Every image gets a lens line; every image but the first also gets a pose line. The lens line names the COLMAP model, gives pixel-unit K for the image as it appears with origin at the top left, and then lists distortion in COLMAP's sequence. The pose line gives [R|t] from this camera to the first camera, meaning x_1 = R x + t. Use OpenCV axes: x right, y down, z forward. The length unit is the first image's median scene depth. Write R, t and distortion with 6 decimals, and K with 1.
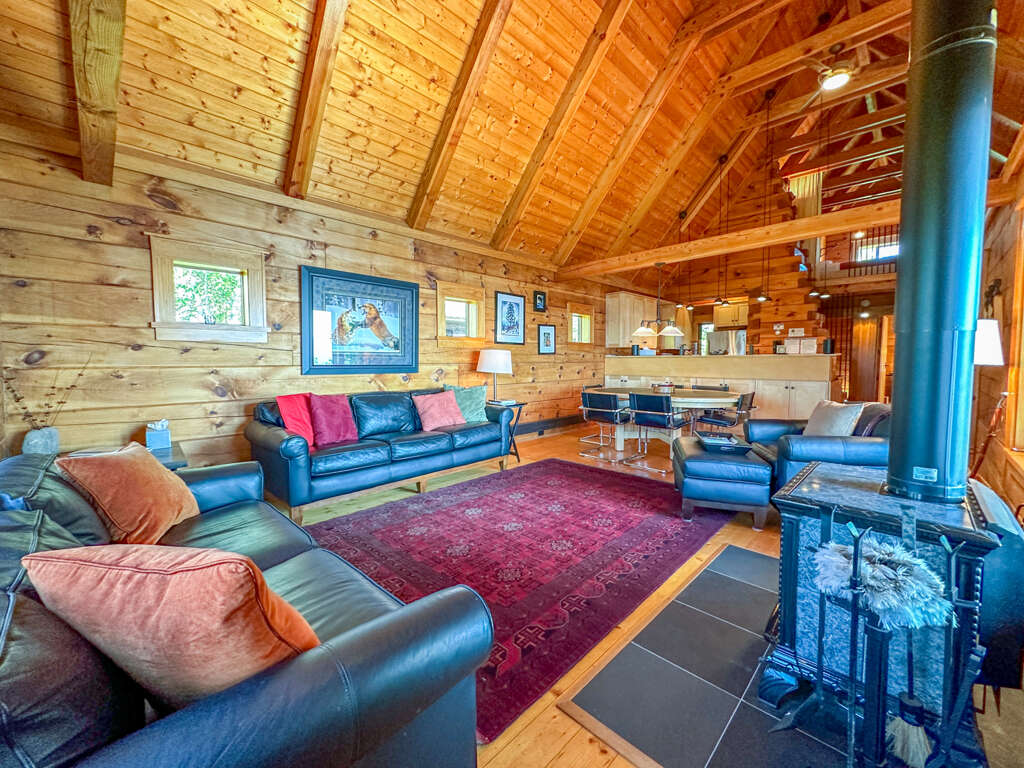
lens RADIAL K [[409.0, 0, 512.0], [0, 409.0, 384.0], [0, 0, 1]] dist [-0.002104, 0.000137]
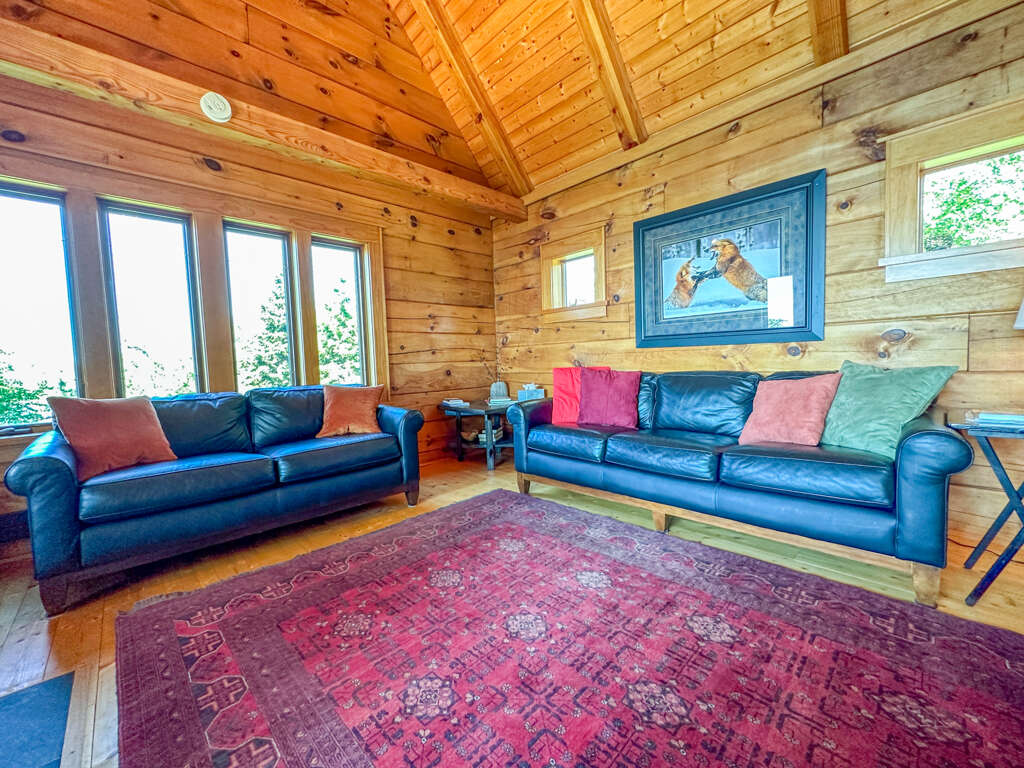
lens RADIAL K [[409.0, 0, 512.0], [0, 409.0, 384.0], [0, 0, 1]] dist [-0.002104, 0.000137]
pose [[-0.022069, 0.058081, -0.998068, 0.385501], [-0.025531, 0.997953, 0.058639, 0.010331], [0.999430, 0.026776, -0.020541, 0.756407]]
